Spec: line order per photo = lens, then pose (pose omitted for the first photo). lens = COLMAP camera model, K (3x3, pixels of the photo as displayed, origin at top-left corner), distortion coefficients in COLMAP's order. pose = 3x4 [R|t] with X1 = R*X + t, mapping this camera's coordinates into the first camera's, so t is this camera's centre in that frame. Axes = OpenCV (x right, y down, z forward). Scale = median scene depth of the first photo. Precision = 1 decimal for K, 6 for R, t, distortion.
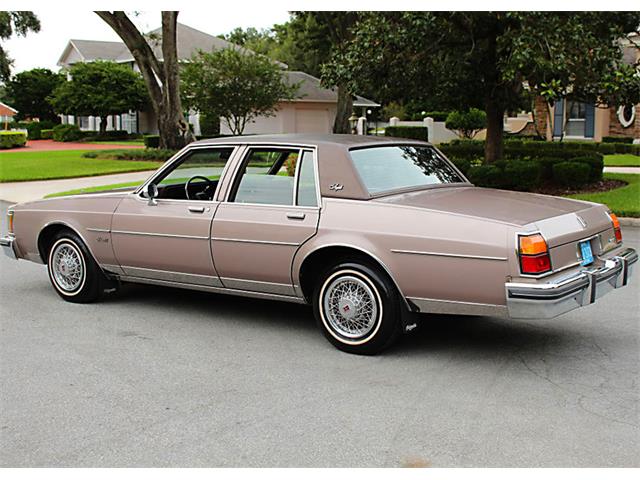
lens RADIAL K [[790.2, 0, 320.0], [0, 790.2, 240.0], [0, 0, 1]] dist [-0.076028, 0.024495]
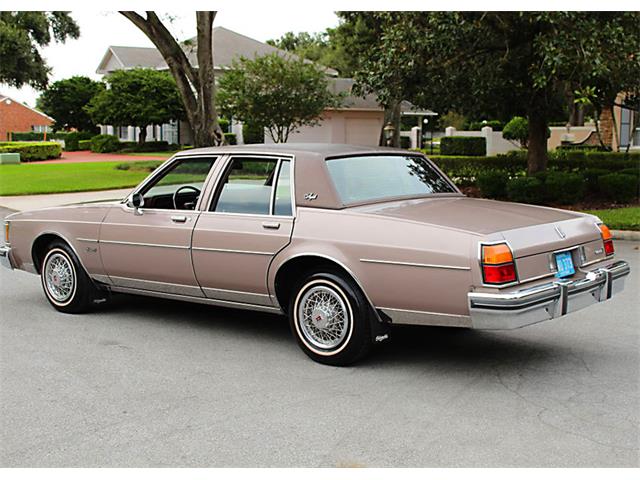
lens RADIAL K [[847.0, 0, 320.0], [0, 847.0, 240.0], [0, 0, 1]] dist [-0.054071, -0.098168]
pose [[0.997858, 0.005270, -0.065206, 0.032186], [-0.006686, 0.999746, -0.021513, 0.003347], [0.065076, 0.021903, 0.997640, -0.019409]]
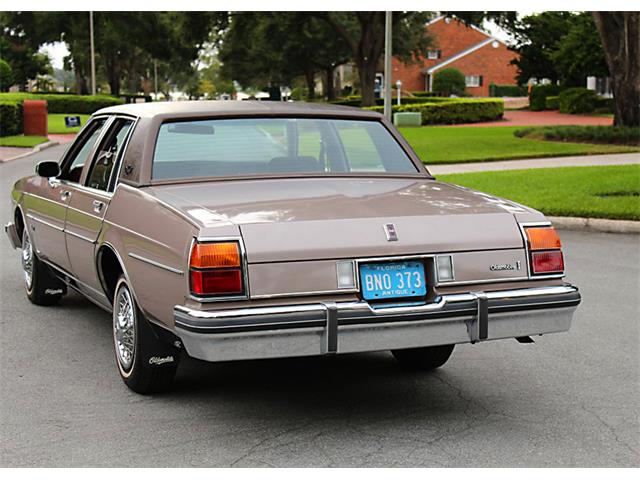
lens RADIAL K [[1171.1, 0, 320.0], [0, 1171.1, 240.0], [0, 0, 1]] dist [-0.012155, 0.017997]
pose [[0.847349, 0.061025, -0.527518, 0.245281], [-0.070406, 0.997516, 0.002303, -0.004576], [0.526349, 0.035189, 0.849540, 0.042426]]
